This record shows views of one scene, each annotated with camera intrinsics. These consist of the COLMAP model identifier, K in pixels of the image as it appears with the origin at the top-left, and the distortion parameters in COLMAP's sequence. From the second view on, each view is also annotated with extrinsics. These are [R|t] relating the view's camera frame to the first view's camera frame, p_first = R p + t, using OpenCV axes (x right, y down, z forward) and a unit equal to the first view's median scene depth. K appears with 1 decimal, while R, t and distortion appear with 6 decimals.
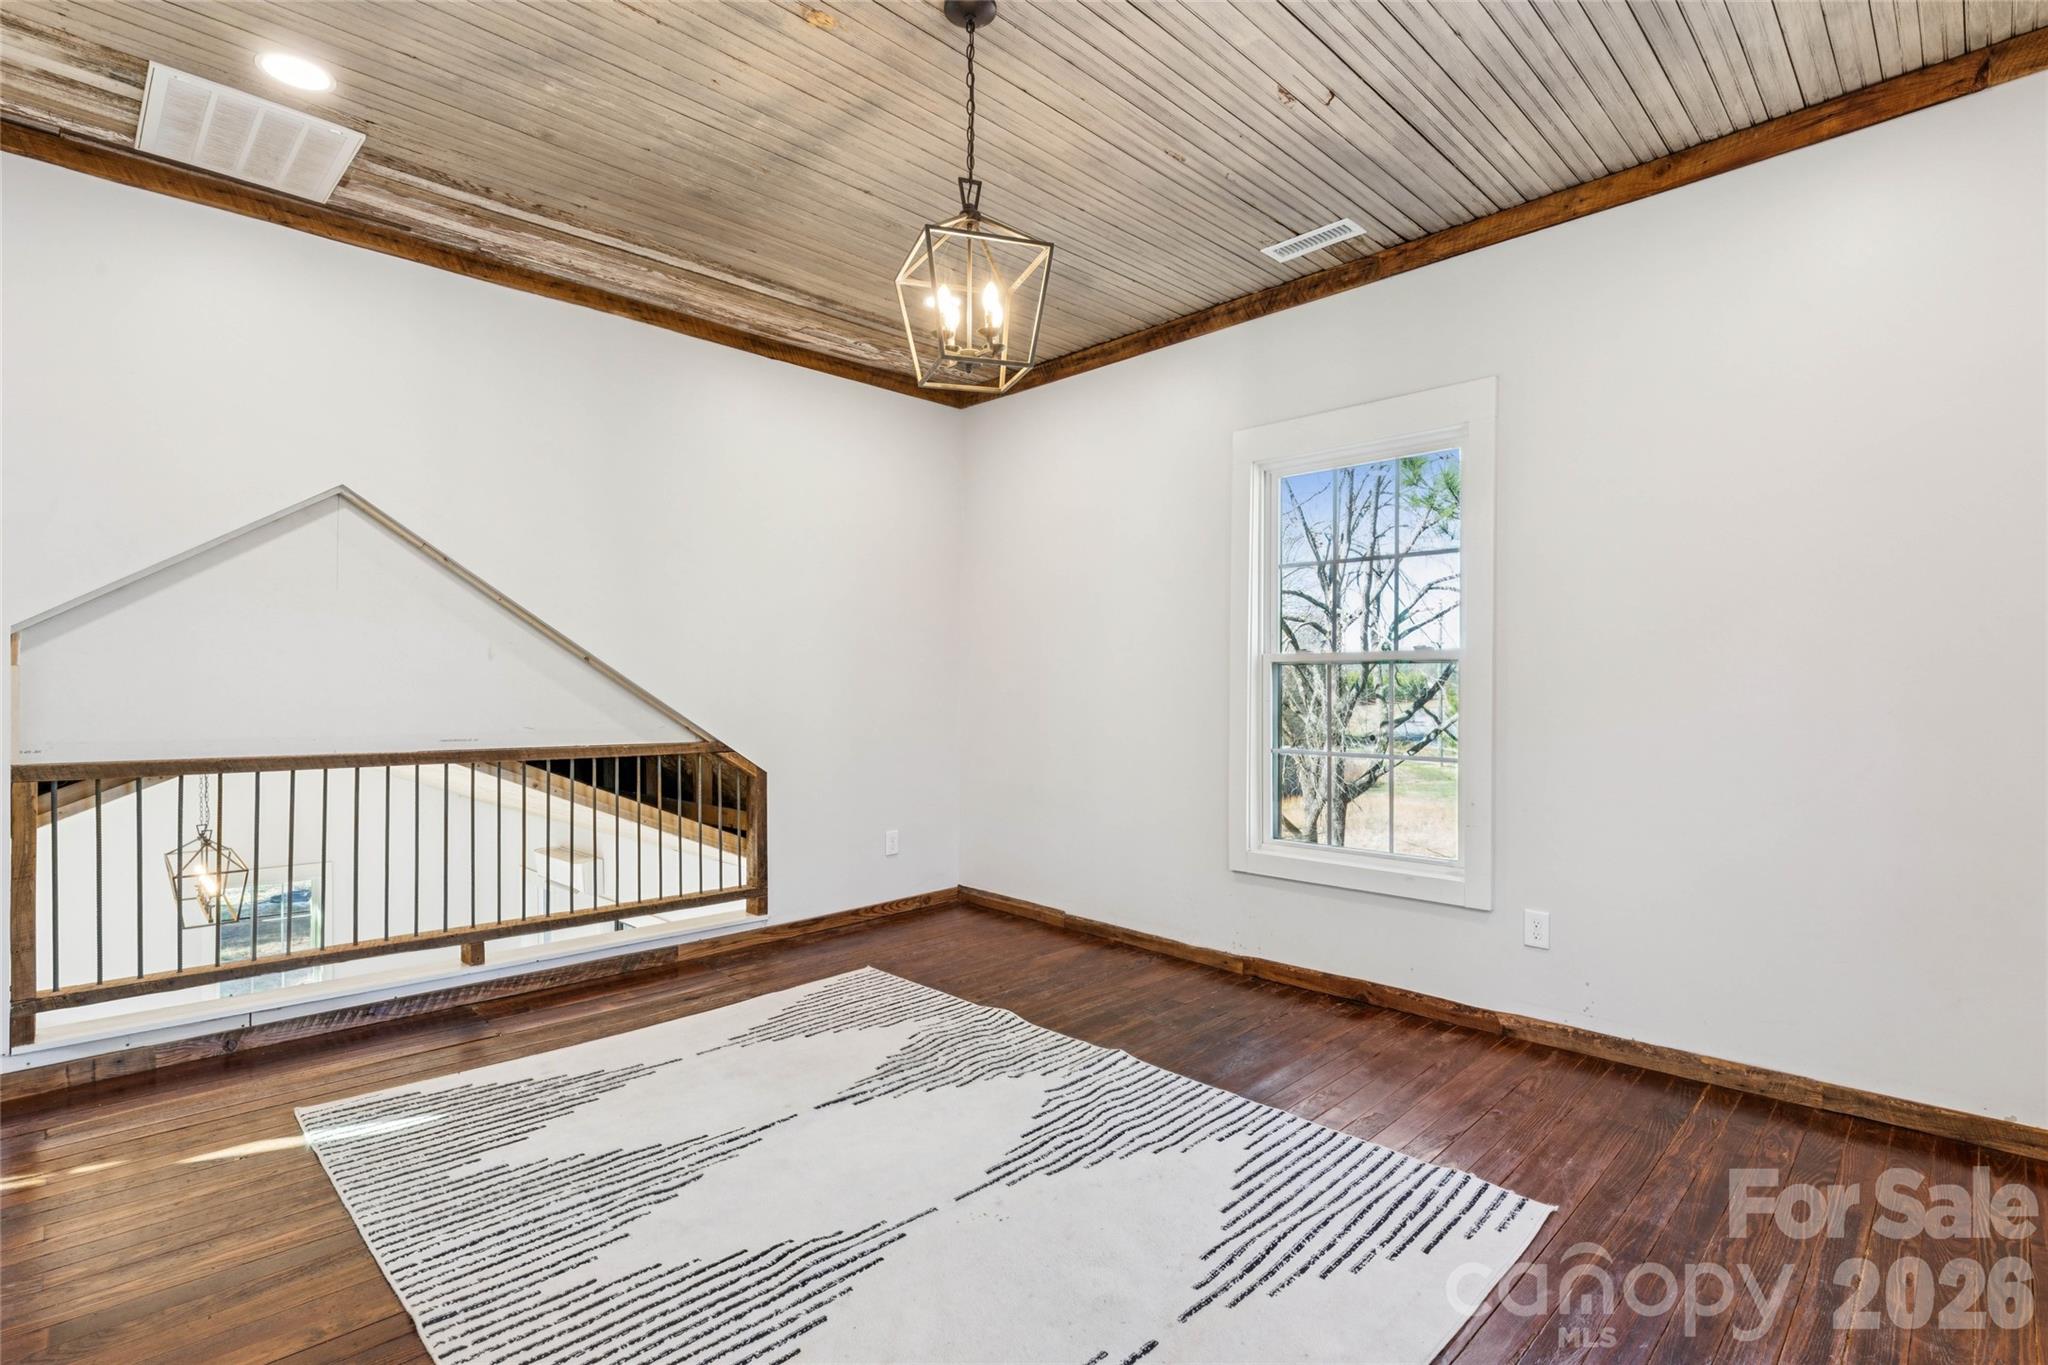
lens RADIAL K [[972.0, 0, 1028.0], [0, 972.0, 703.7], [0, 0, 1]] dist [0.003451, 0.000366]
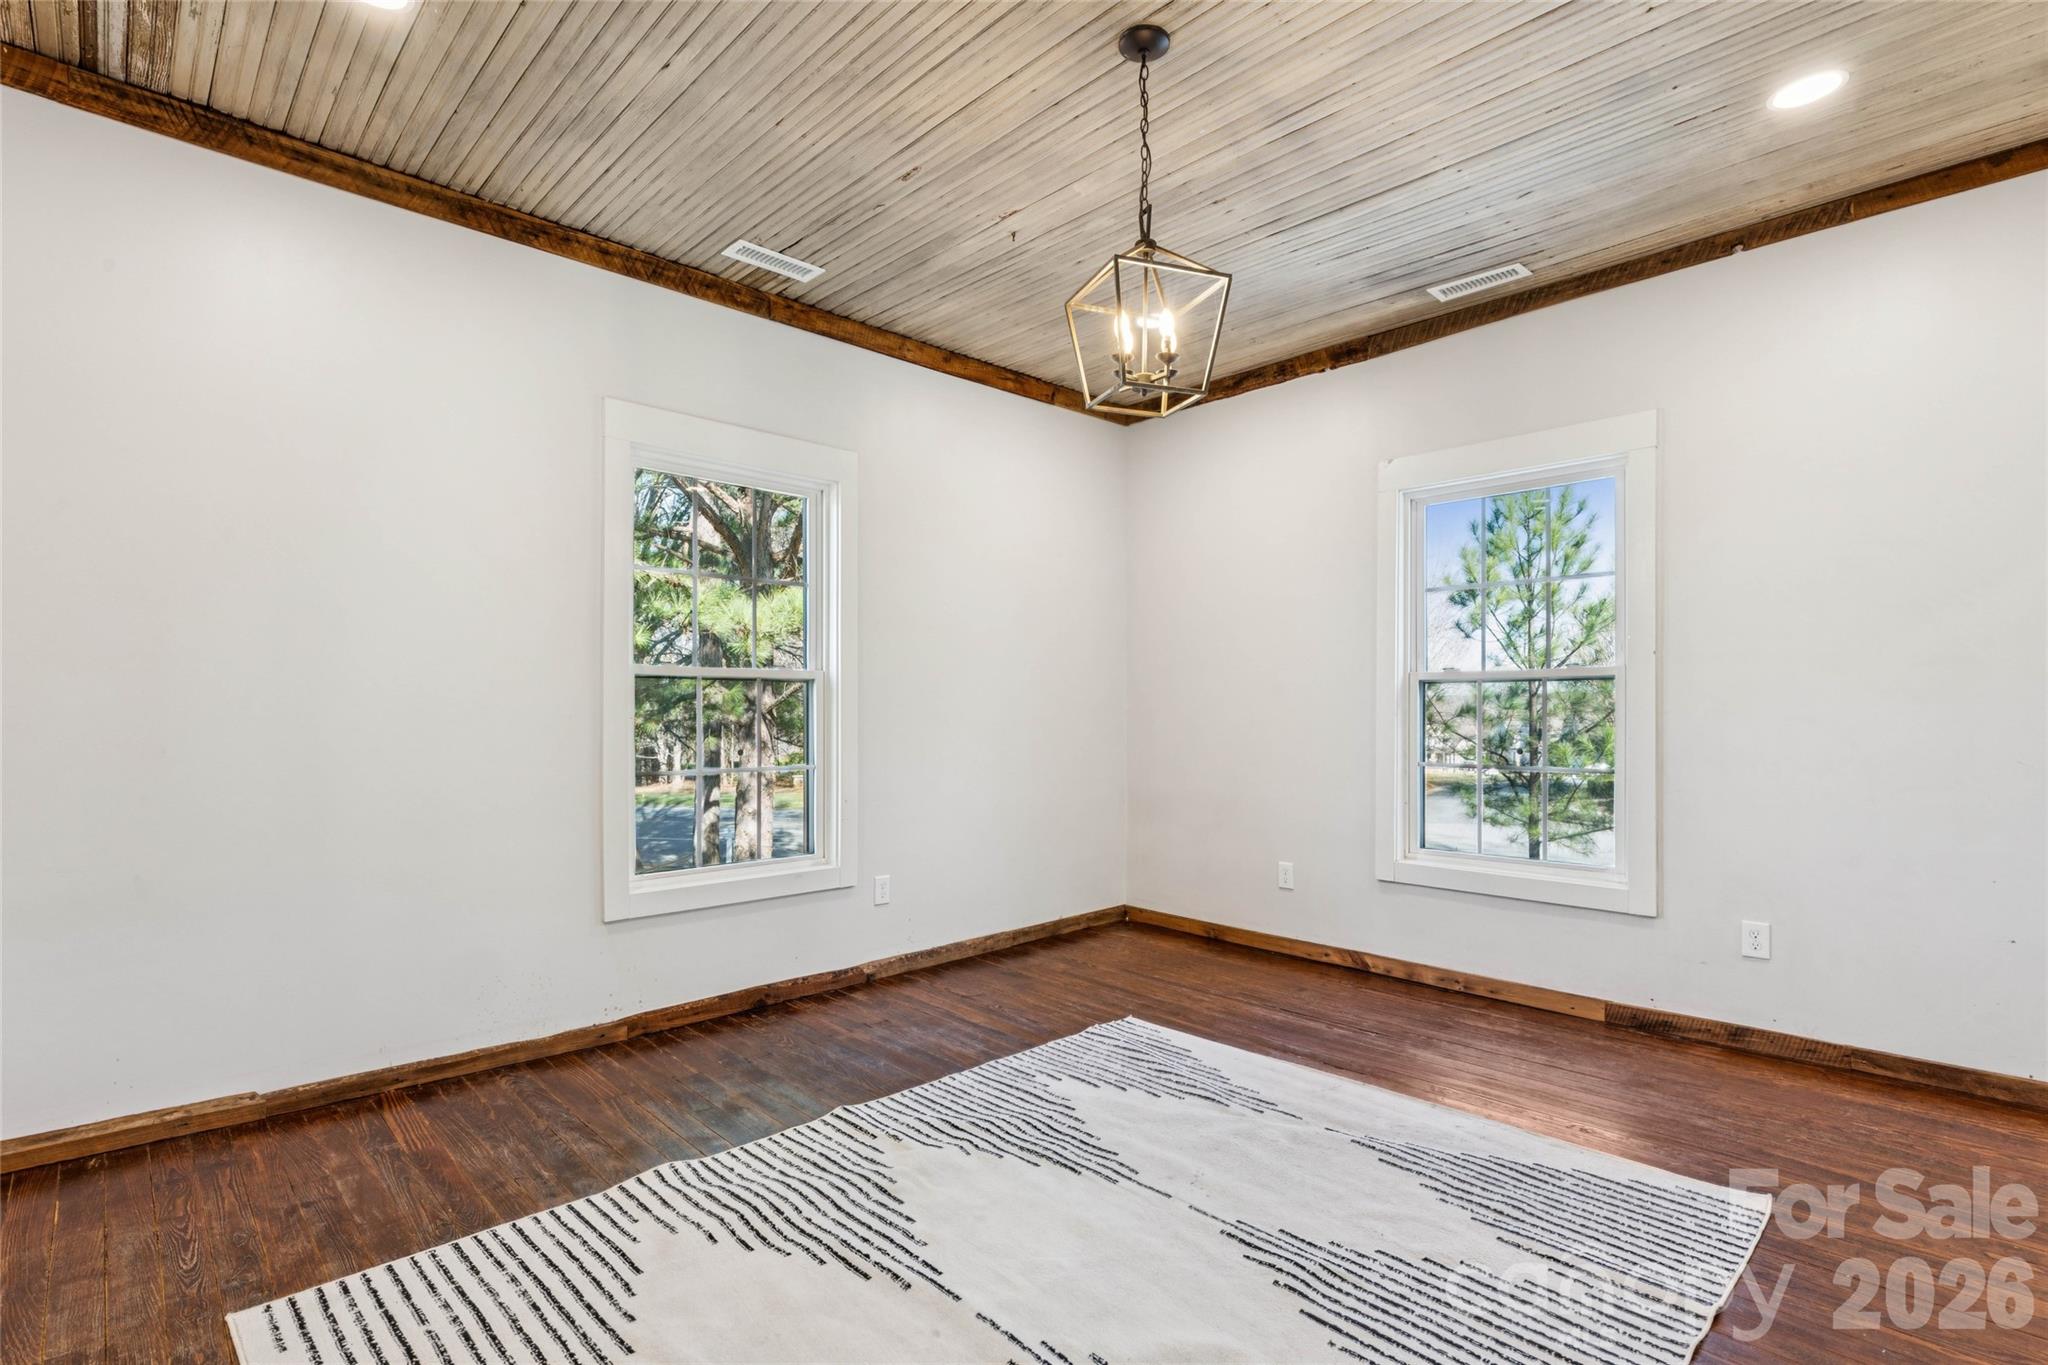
lens RADIAL K [[972.0, 0, 1028.0], [0, 972.0, 703.7], [0, 0, 1]] dist [0.003451, 0.000366]
pose [[0.020854, 0.001259, 0.999782, -0.776864], [0.011426, 0.999934, -0.001498, -0.012210], [-0.999717, 0.011455, 0.020838, 0.783047]]
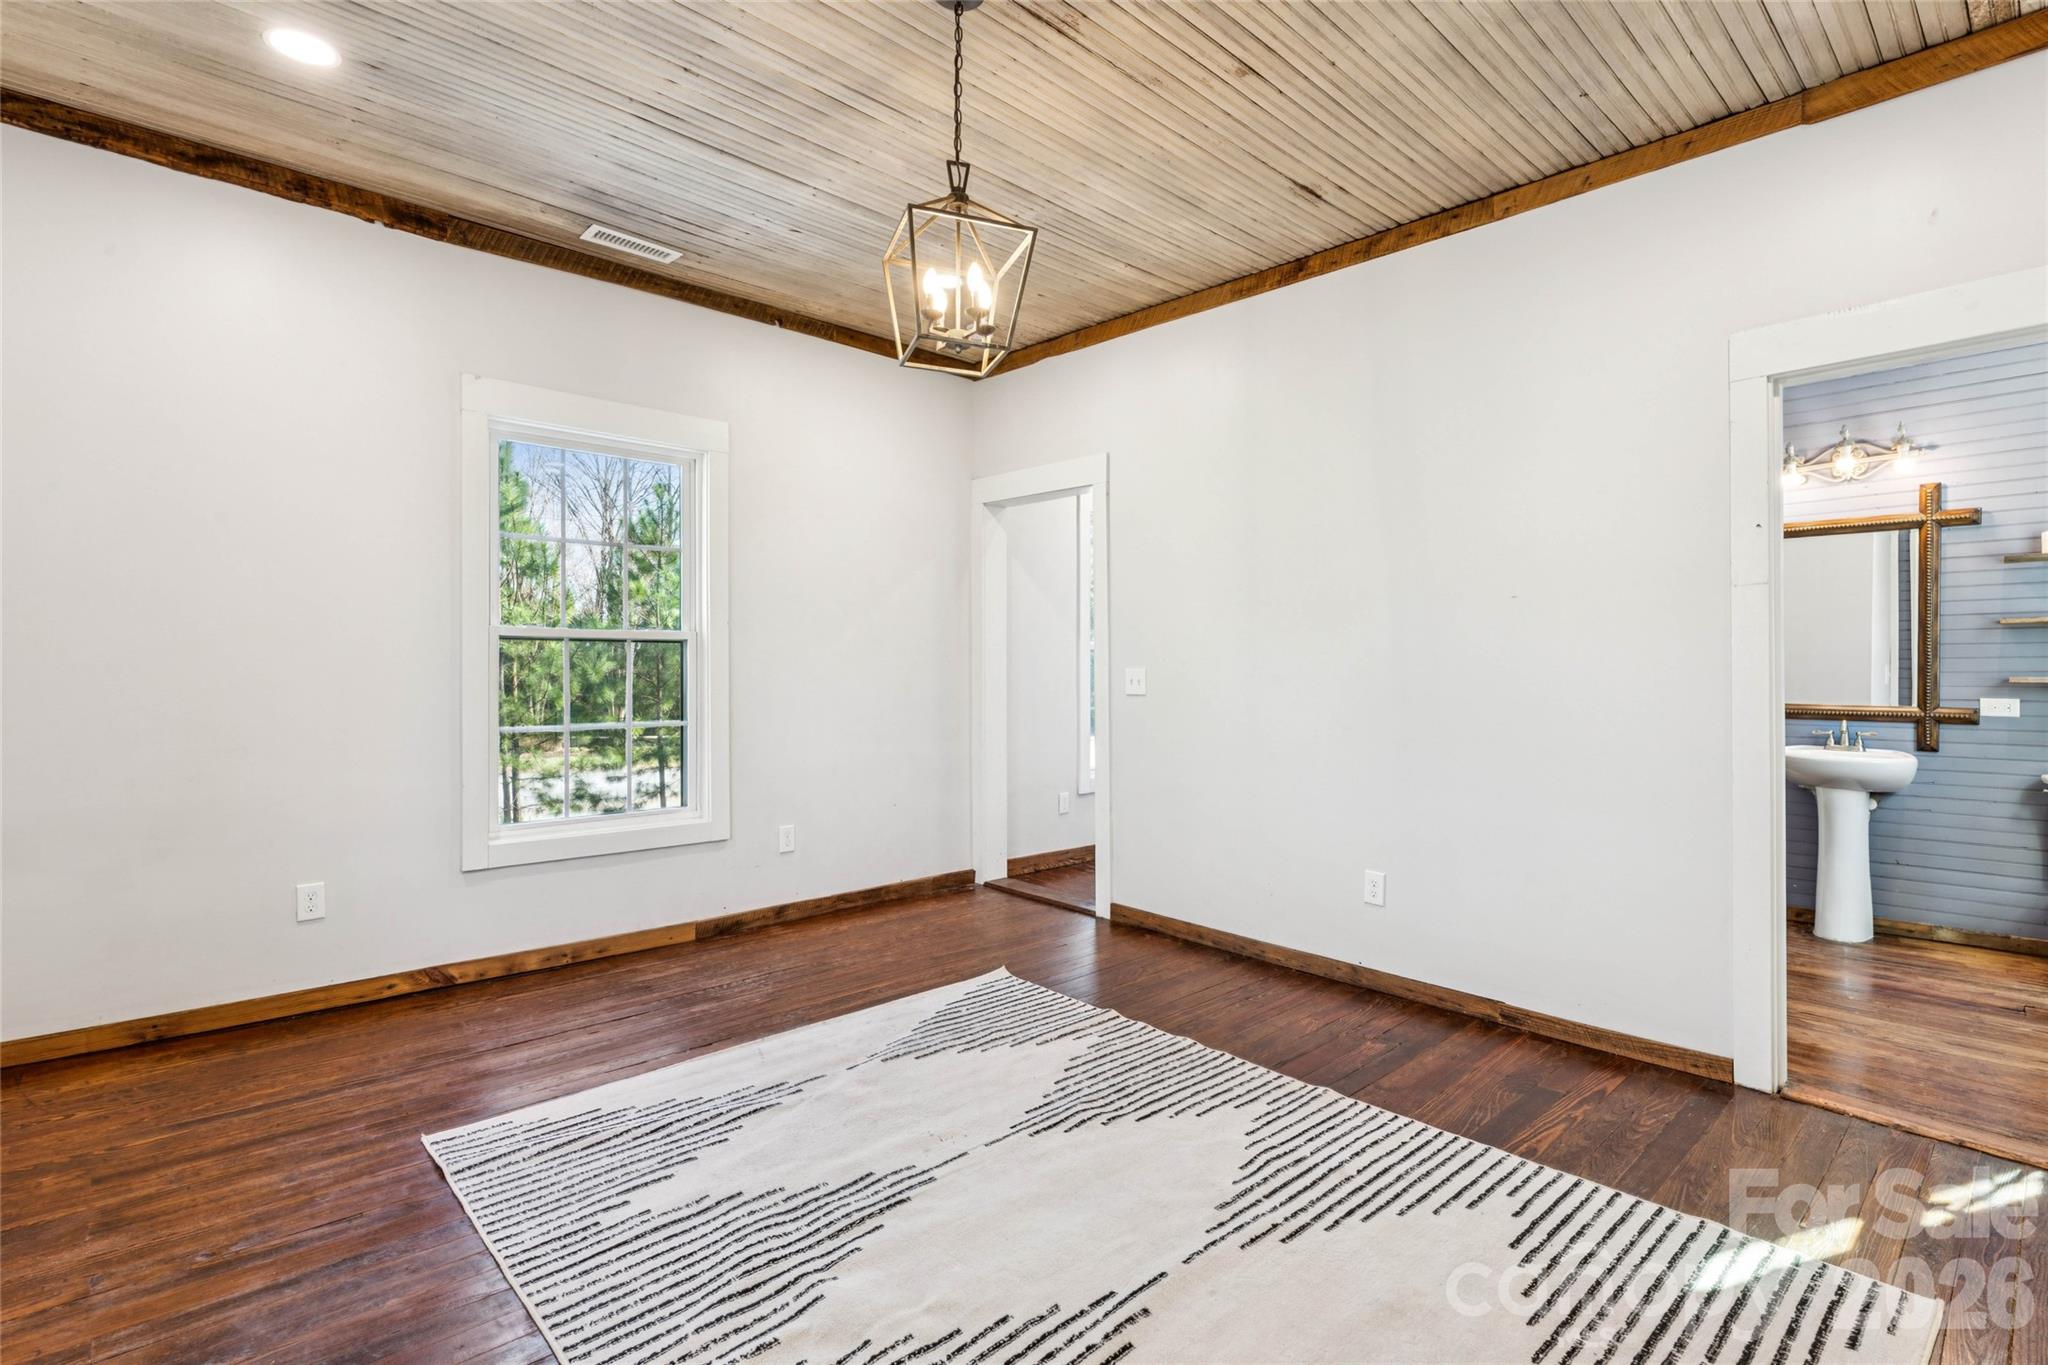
lens RADIAL K [[976.0, 0, 1024.7], [0, 976.0, 662.9], [0, 0, 1]] dist [-0.000036, 0.000366]
pose [[-0.999334, -0.009323, 0.035285, -0.116866], [-0.009085, 0.999935, 0.006891, -0.020759], [-0.035347, 0.006566, -0.999354, 1.428657]]
